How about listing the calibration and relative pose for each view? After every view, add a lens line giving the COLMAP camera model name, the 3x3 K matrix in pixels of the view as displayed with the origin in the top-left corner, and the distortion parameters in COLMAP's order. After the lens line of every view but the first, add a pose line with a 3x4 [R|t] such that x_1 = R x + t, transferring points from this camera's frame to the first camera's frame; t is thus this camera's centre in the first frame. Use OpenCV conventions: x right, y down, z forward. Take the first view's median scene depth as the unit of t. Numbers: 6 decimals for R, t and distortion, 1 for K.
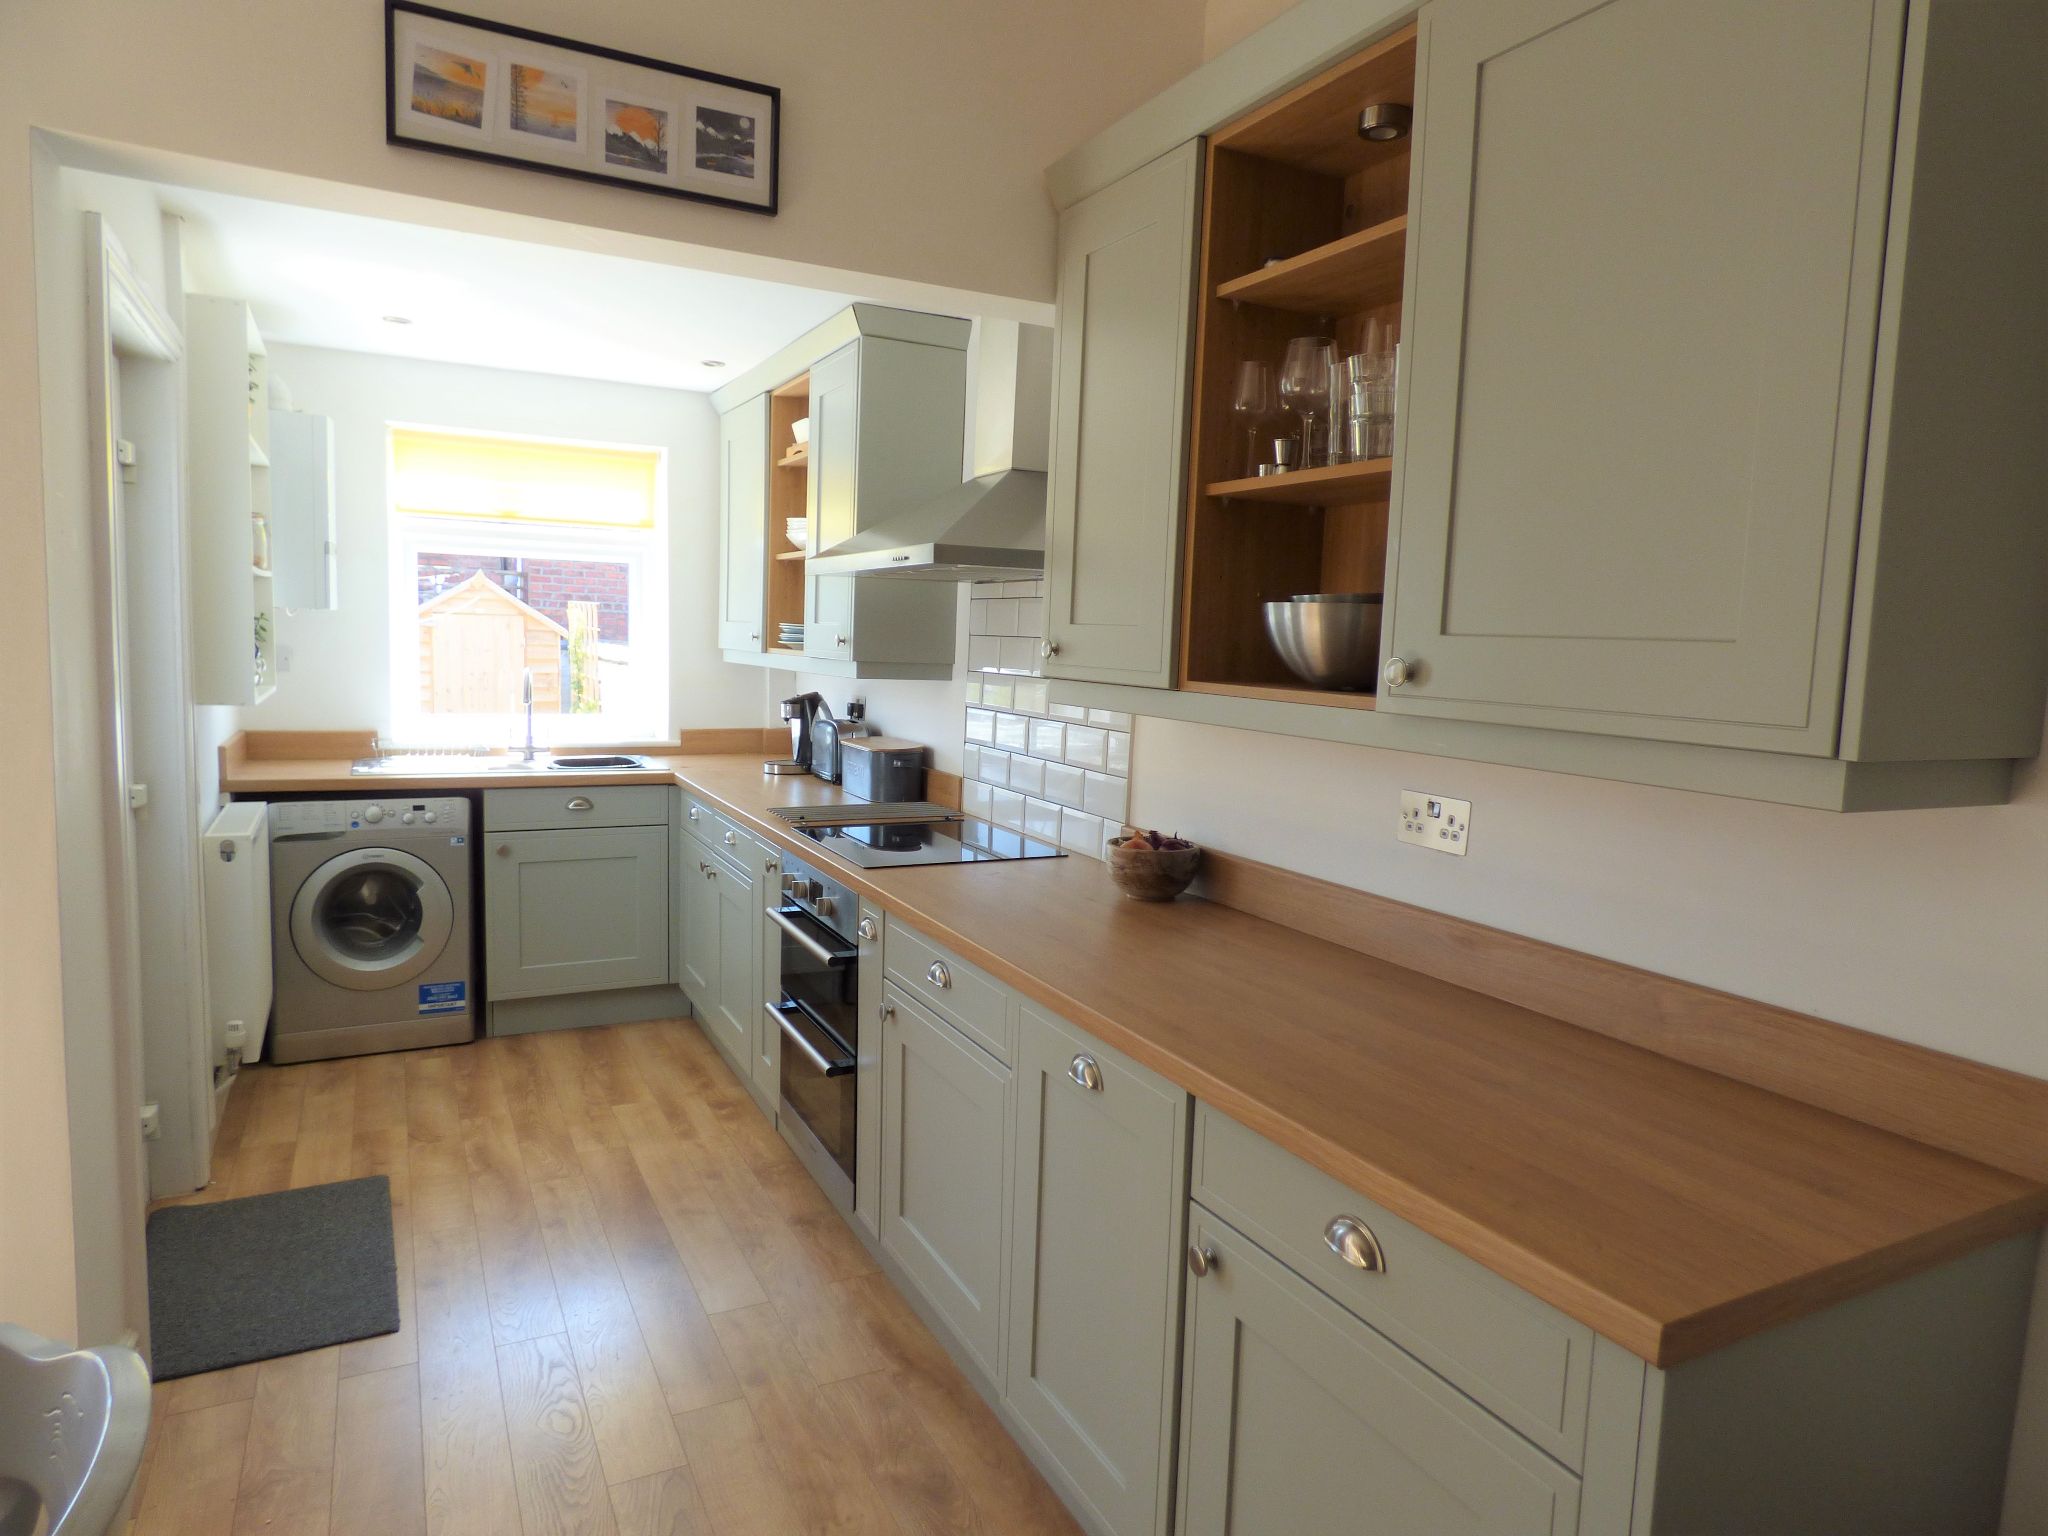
lens RADIAL K [[1246.6, 0, 1034.4], [0, 1246.6, 766.8], [0, 0, 1]] dist [-0.010326, 0.001419]
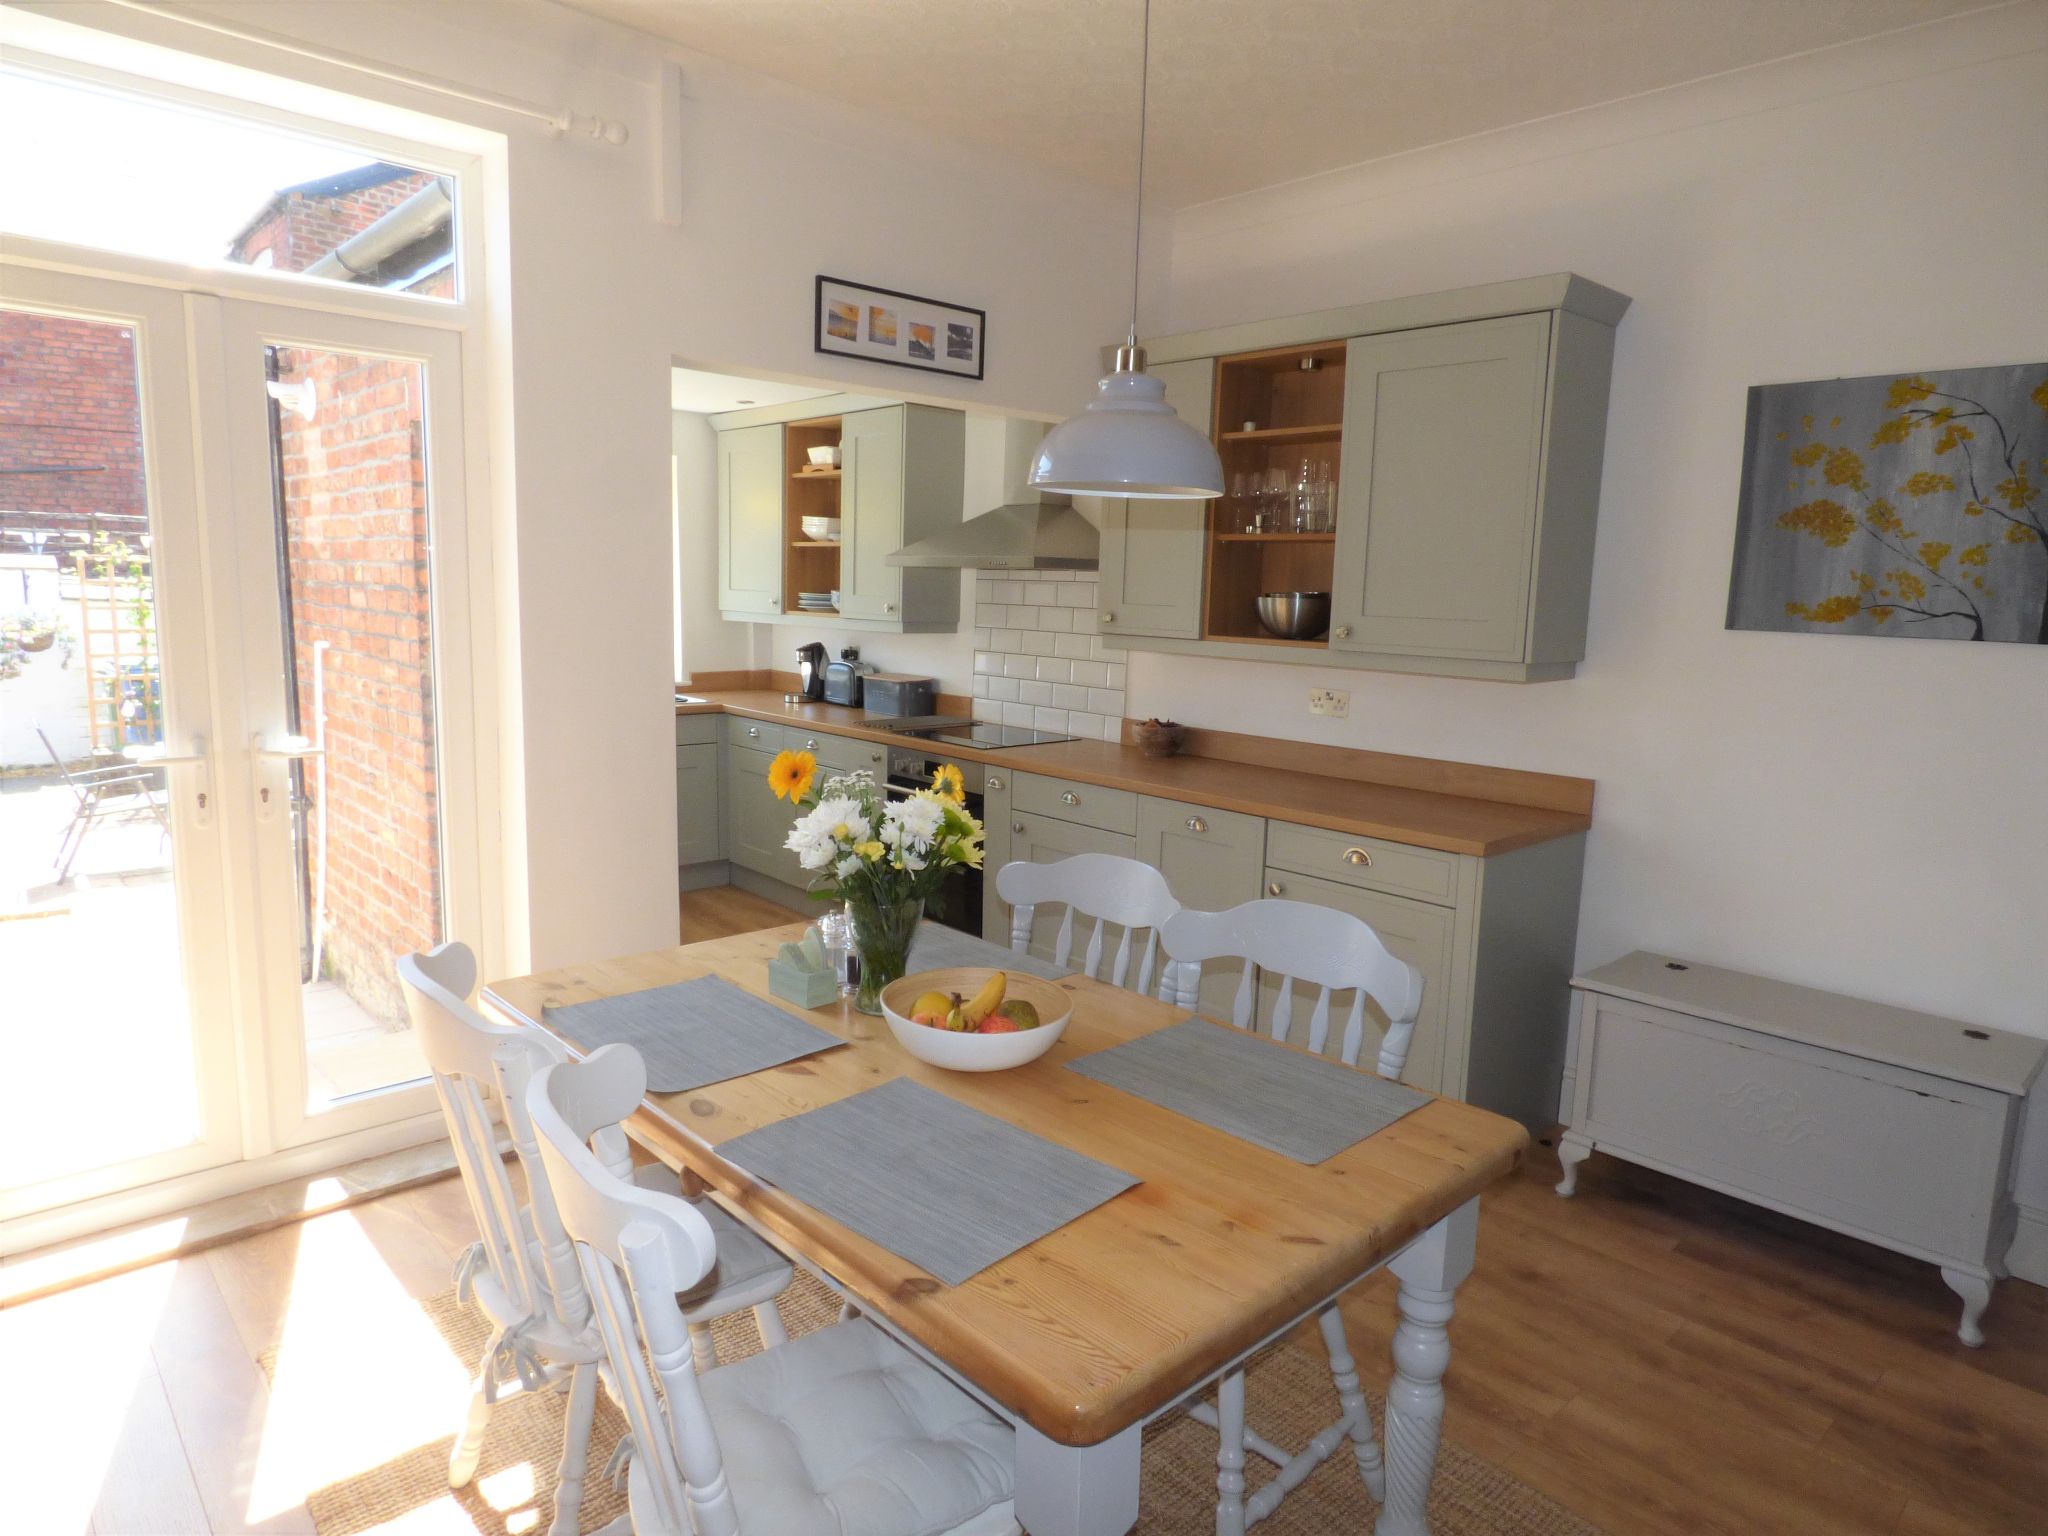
lens RADIAL K [[1214.5, 0, 1024.0], [0, 1214.5, 768.0], [0, 0, 1]] dist [-0.001761, 0.001138]
pose [[0.967750, -0.047557, 0.247381, -0.563773], [0.034127, 0.997716, 0.058298, 0.015577], [-0.249589, -0.047975, 0.967163, -0.689229]]
